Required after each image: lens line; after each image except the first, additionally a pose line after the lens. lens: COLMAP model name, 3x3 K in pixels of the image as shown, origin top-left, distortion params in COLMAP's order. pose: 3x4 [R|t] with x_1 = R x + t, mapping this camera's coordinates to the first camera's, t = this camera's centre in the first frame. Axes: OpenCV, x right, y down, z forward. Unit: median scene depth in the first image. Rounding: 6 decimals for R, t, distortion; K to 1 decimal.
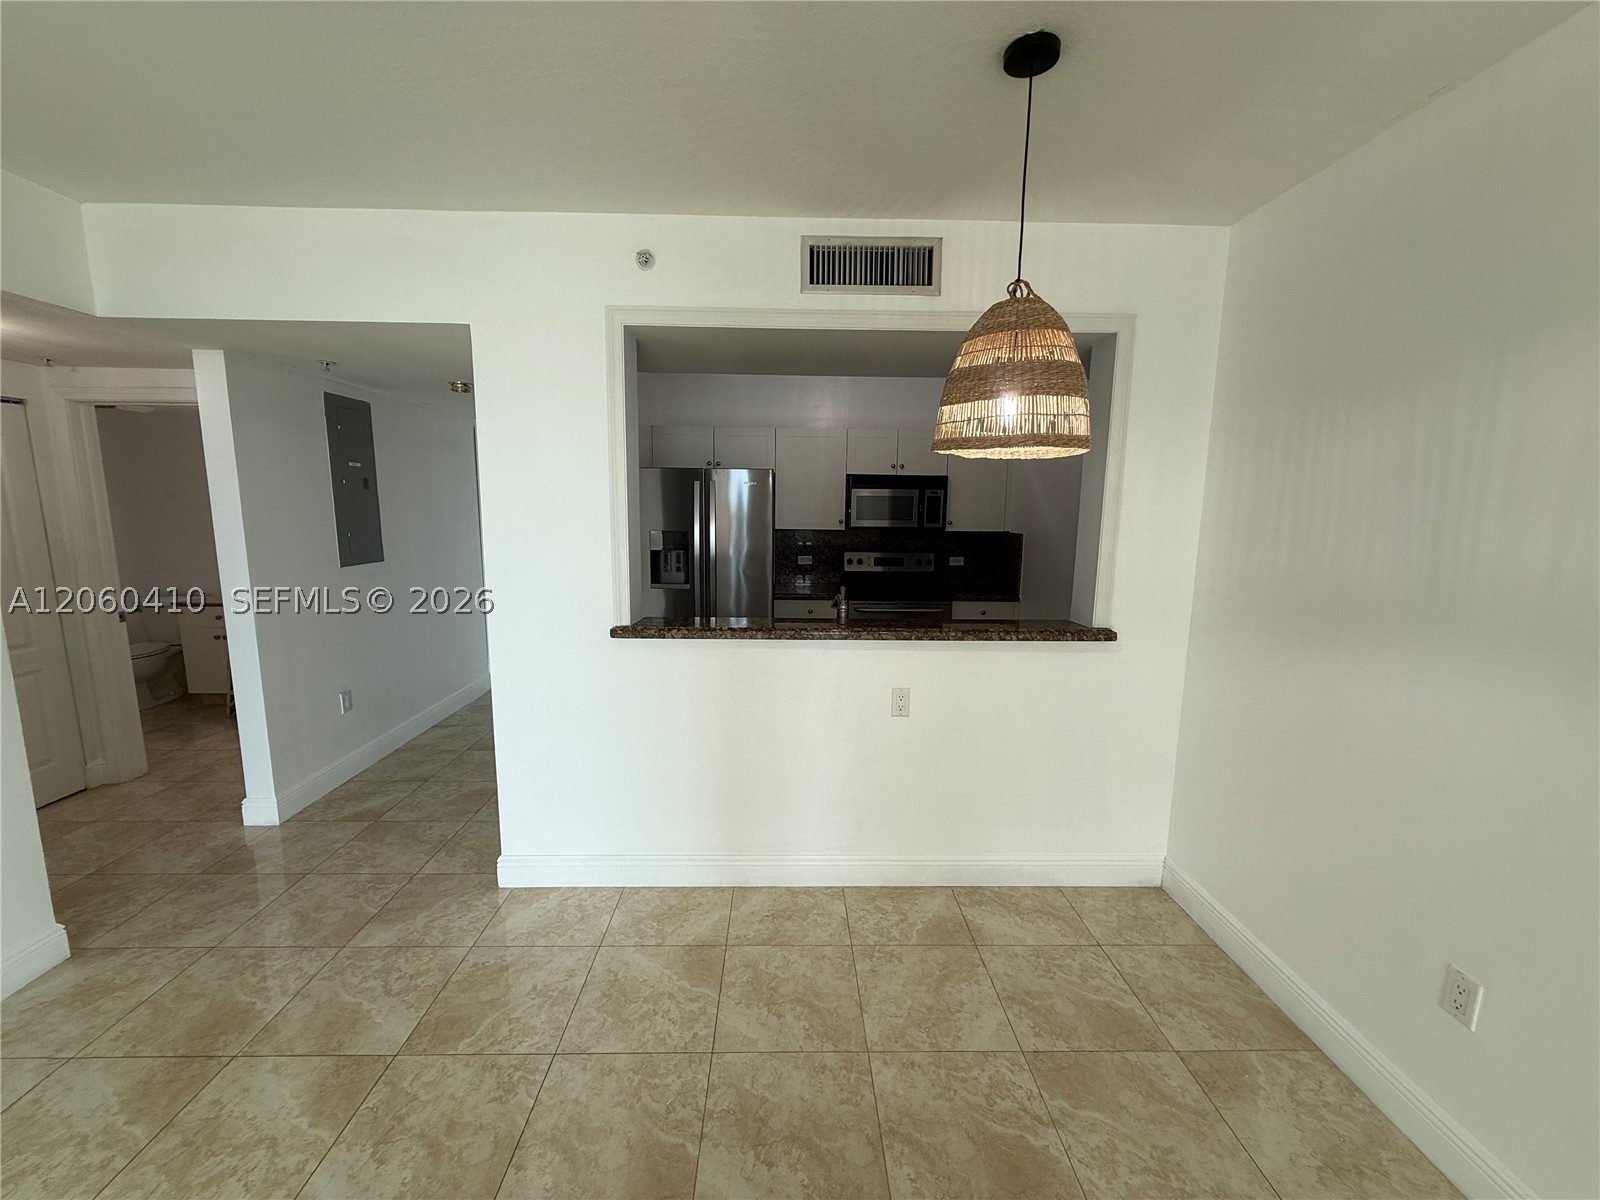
lens RADIAL K [[639.9, 0, 797.7], [0, 639.9, 599.2], [0, 0, 1]] dist [-0.000670, 0.000444]
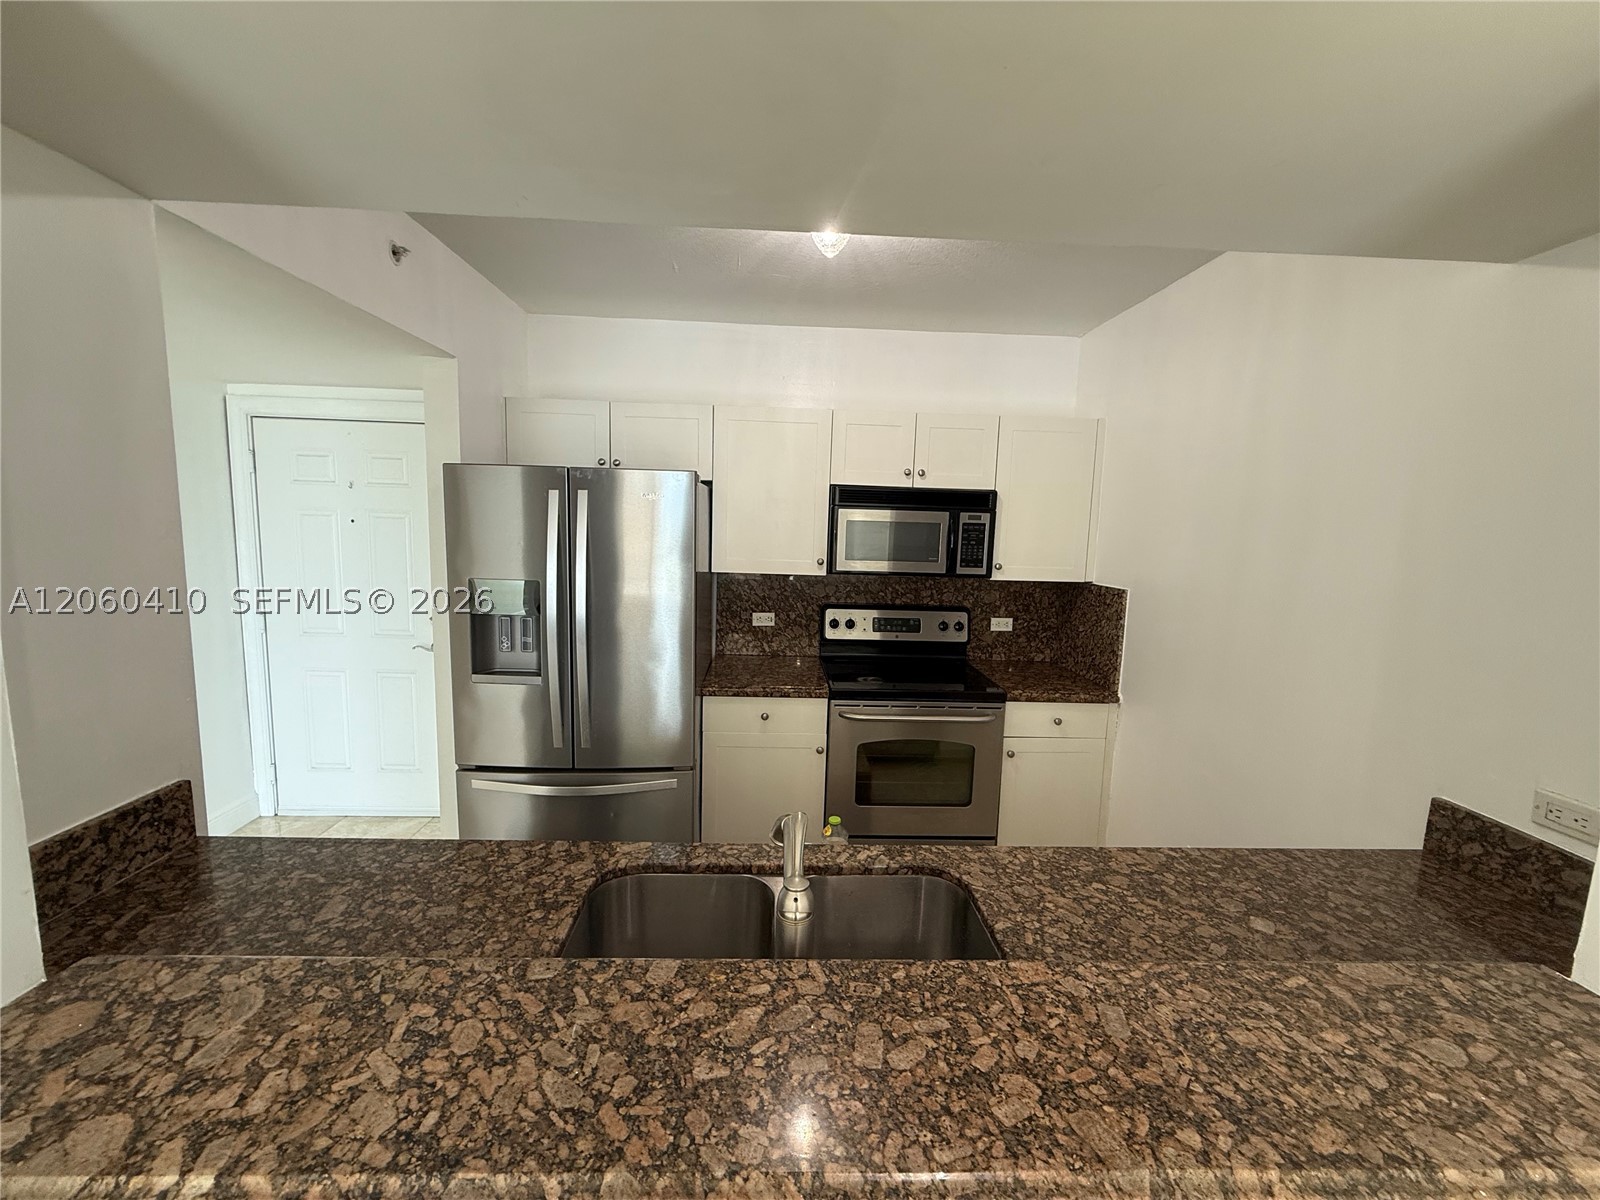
lens RADIAL K [[639.9, 0, 797.7], [0, 639.9, 599.2], [0, 0, 1]] dist [-0.000670, 0.000444]
pose [[0.999716, 0.014442, 0.018976, 0.056010], [-0.013946, 0.999564, -0.026043, -0.110871], [-0.019344, 0.025771, 0.999481, 0.625640]]
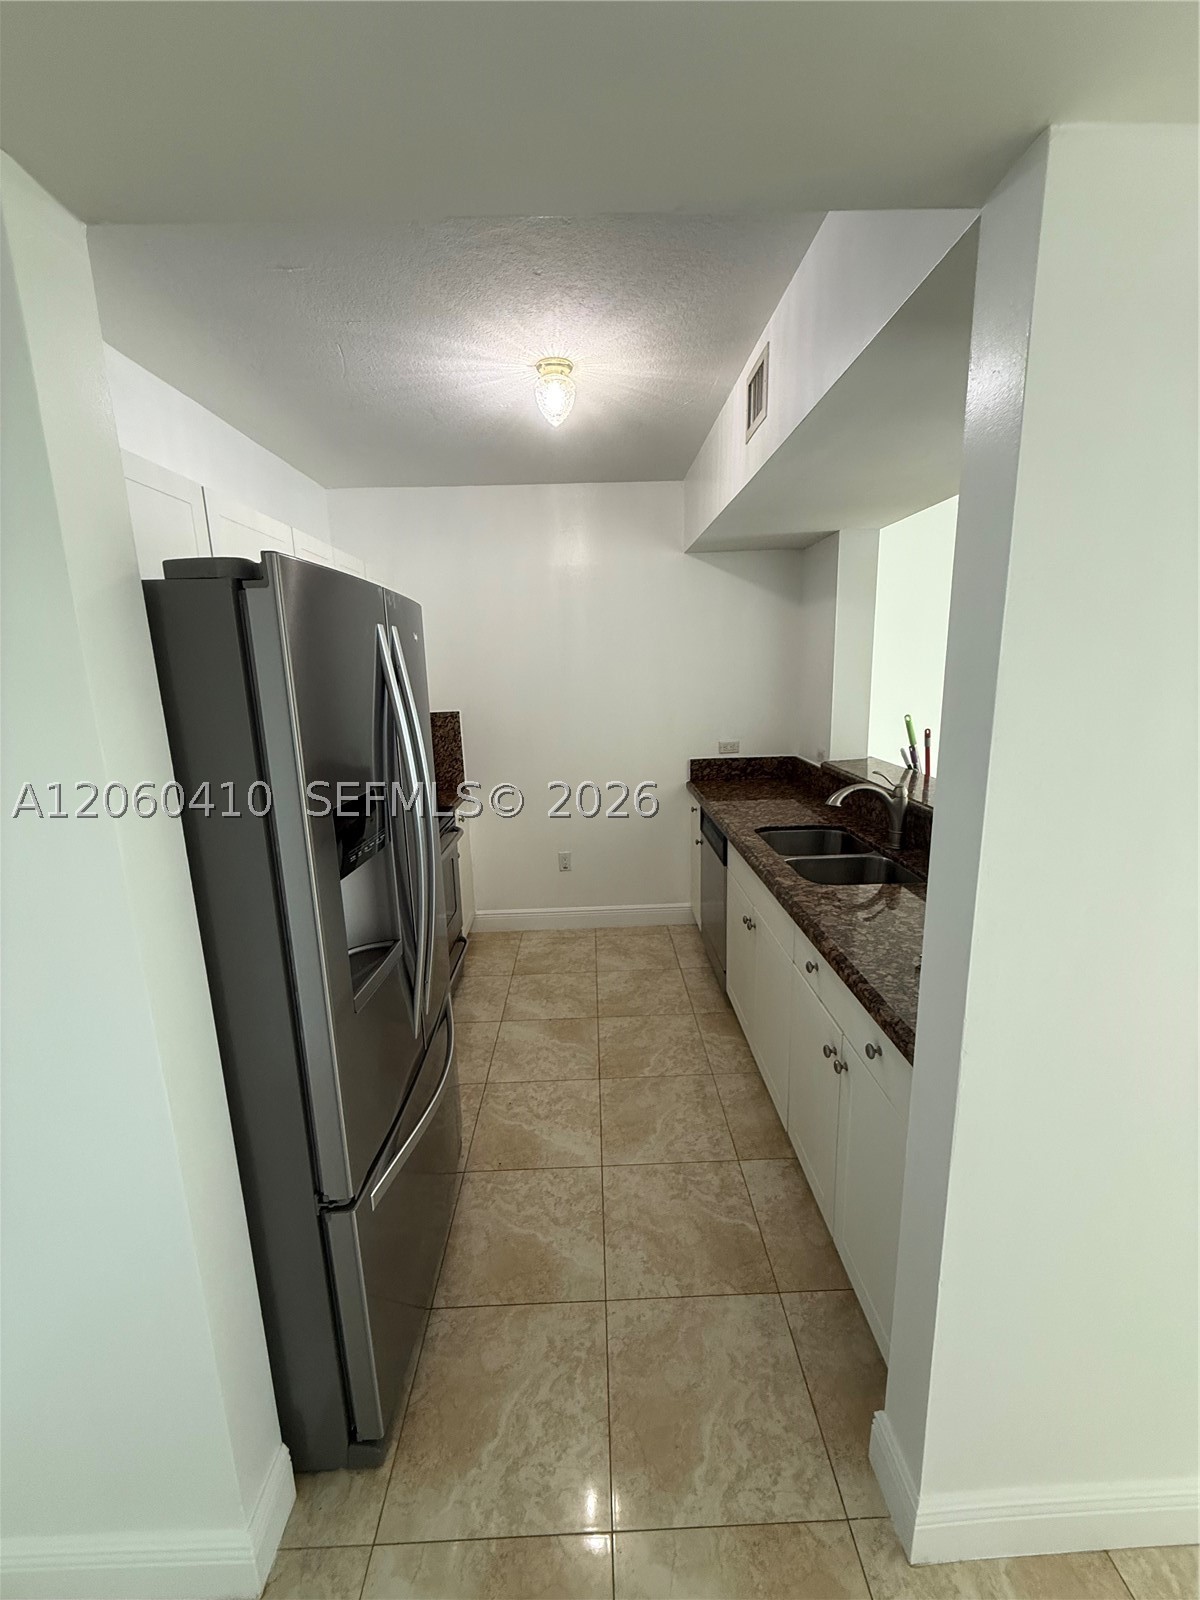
lens RADIAL K [[639.9, 0, 602.2], [0, 639.9, 796.9], [0, 0, 1]] dist [-0.000670, 0.000444]
pose [[-0.008113, -0.215643, 0.976439, -0.676249], [0.178991, 0.960387, 0.213585, -0.207114], [-0.983817, 0.176507, 0.030807, 1.231299]]
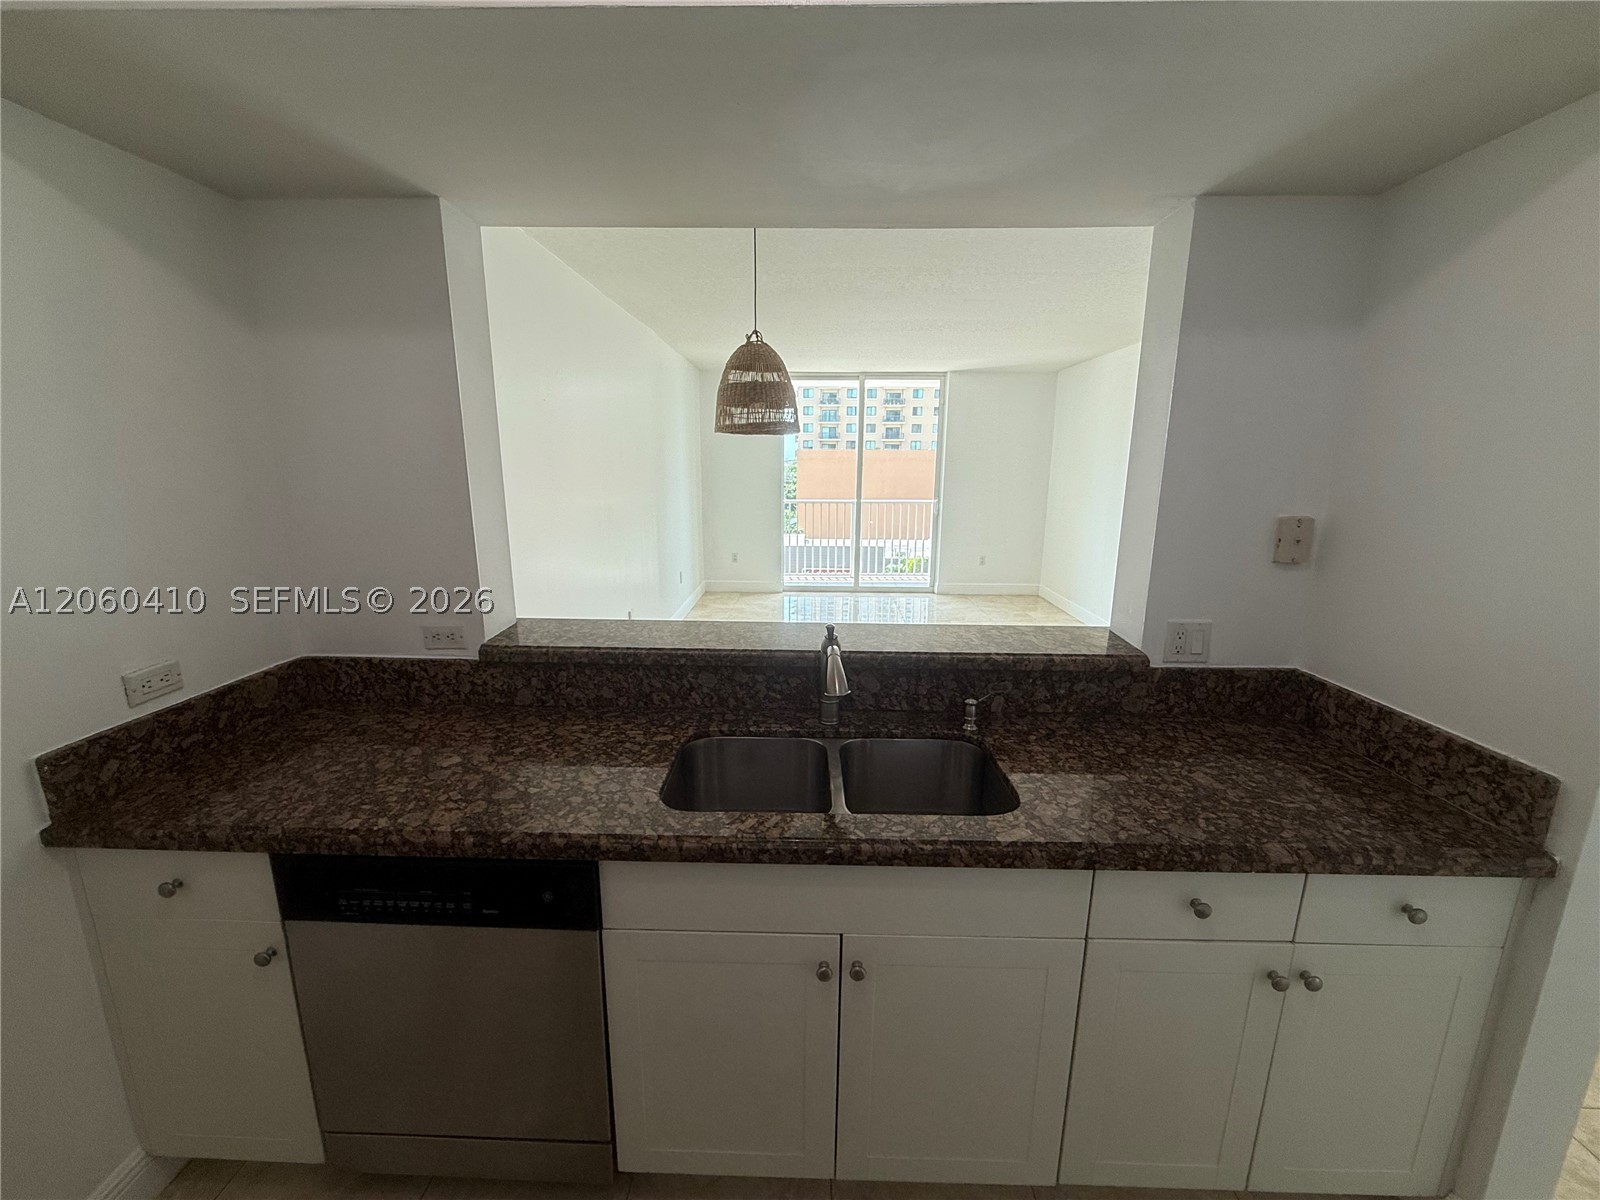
lens RADIAL K [[639.9, 0, 797.7], [0, 639.9, 599.2], [0, 0, 1]] dist [-0.000670, 0.000444]
pose [[-0.999015, -0.026921, 0.035282, 0.072353], [-0.012571, 0.934101, 0.356789, -0.214656], [-0.042562, 0.355994, -0.933519, 1.394130]]
